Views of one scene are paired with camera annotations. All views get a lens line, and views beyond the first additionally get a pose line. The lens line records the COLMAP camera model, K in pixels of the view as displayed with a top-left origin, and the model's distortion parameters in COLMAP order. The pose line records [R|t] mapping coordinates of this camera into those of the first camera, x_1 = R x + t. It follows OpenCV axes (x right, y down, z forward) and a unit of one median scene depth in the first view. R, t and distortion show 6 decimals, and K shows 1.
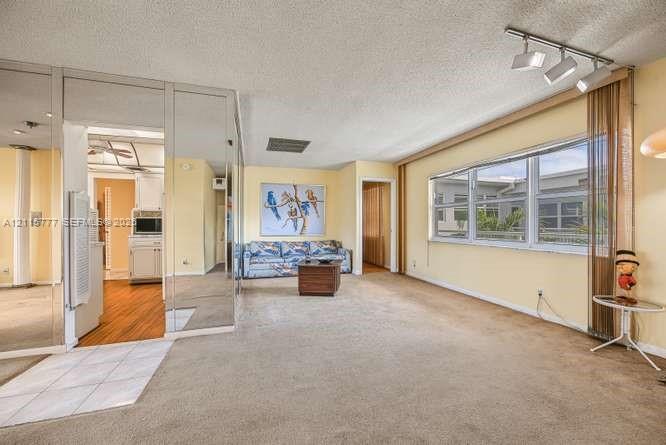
lens RADIAL K [[270.6, 0, 333.0], [0, 270.6, 222.5], [0, 0, 1]] dist [0.000263, 0.000385]
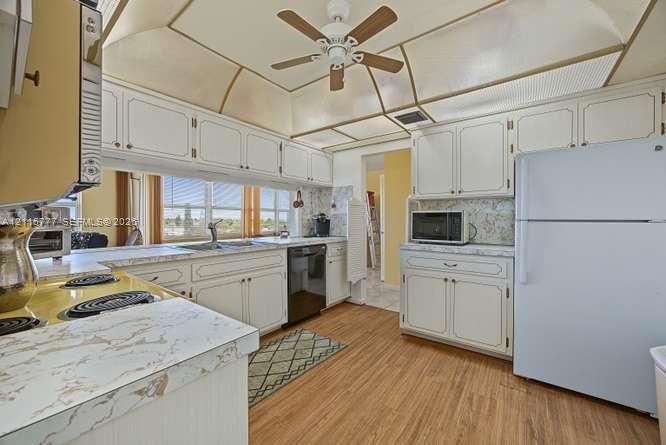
lens RADIAL K [[259.0, 0, 333.0], [0, 259.0, 222.5], [0, 0, 1]] dist [-0.007311, 0.000380]
pose [[0.575565, 0.008285, -0.817714, -0.492882], [0.003277, 0.999917, 0.012437, -0.004266], [0.817749, -0.009838, 0.575491, 0.713894]]
